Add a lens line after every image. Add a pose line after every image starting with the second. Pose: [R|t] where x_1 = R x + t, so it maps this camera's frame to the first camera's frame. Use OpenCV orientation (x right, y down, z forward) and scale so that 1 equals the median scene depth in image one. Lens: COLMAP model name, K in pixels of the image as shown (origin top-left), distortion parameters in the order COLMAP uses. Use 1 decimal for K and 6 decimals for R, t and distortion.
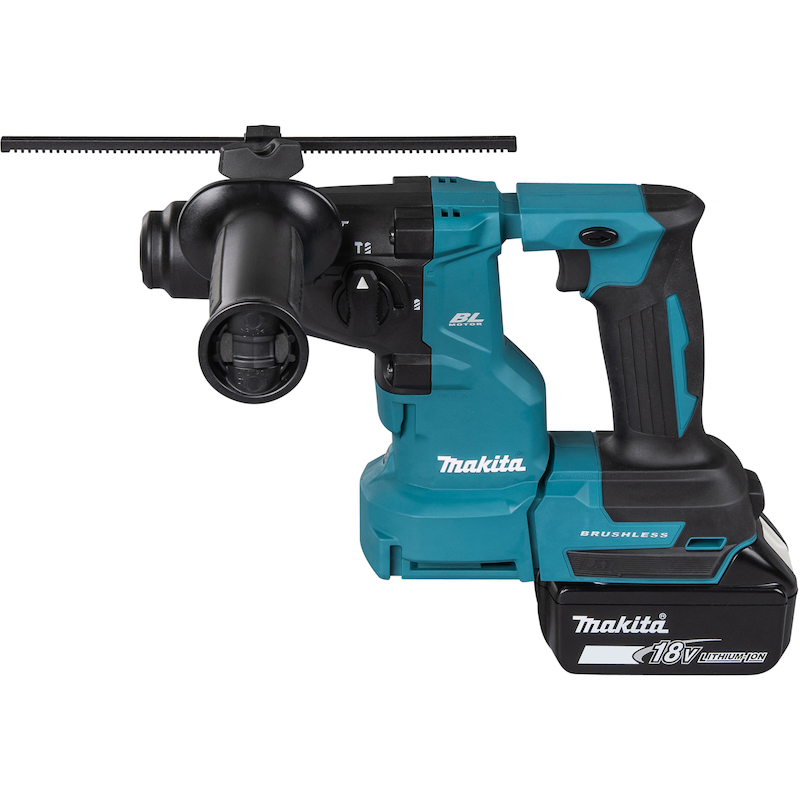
lens RADIAL K [[3398.1, 0, 400.0], [0, 3398.1, 400.0], [0, 0, 1]] dist [0.008708, -2.357737]
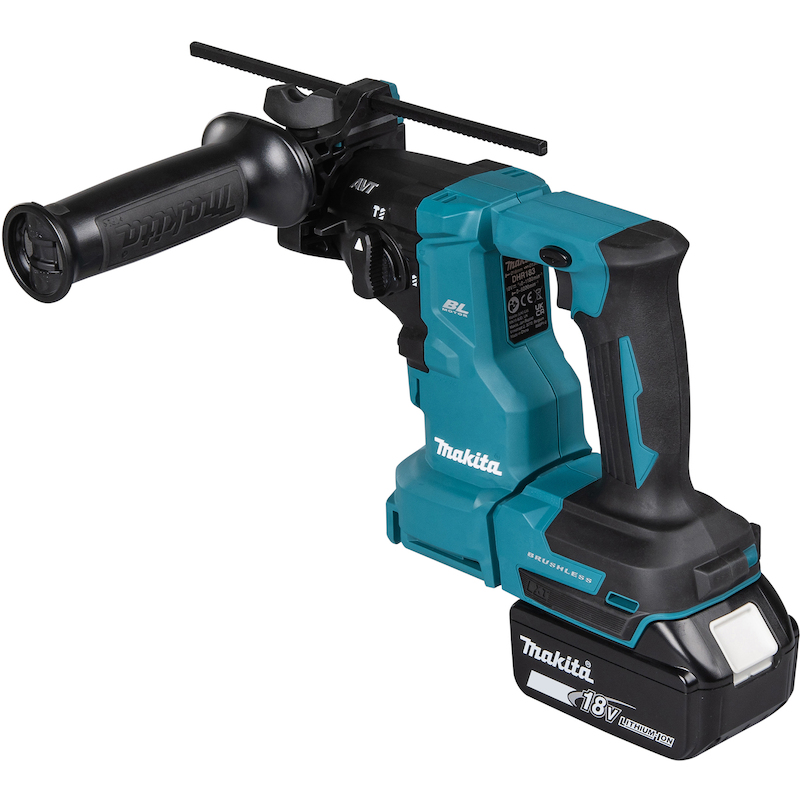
lens RADIAL K [[3398.1, 0, 400.0], [0, 3398.1, 400.0], [0, 0, 1]] dist [0.008708, -2.357737]
pose [[0.693306, 0.260770, -0.671808, 0.672046], [-0.248768, 0.961531, 0.116500, -0.107741], [0.676344, 0.086355, 0.731506, 0.257660]]
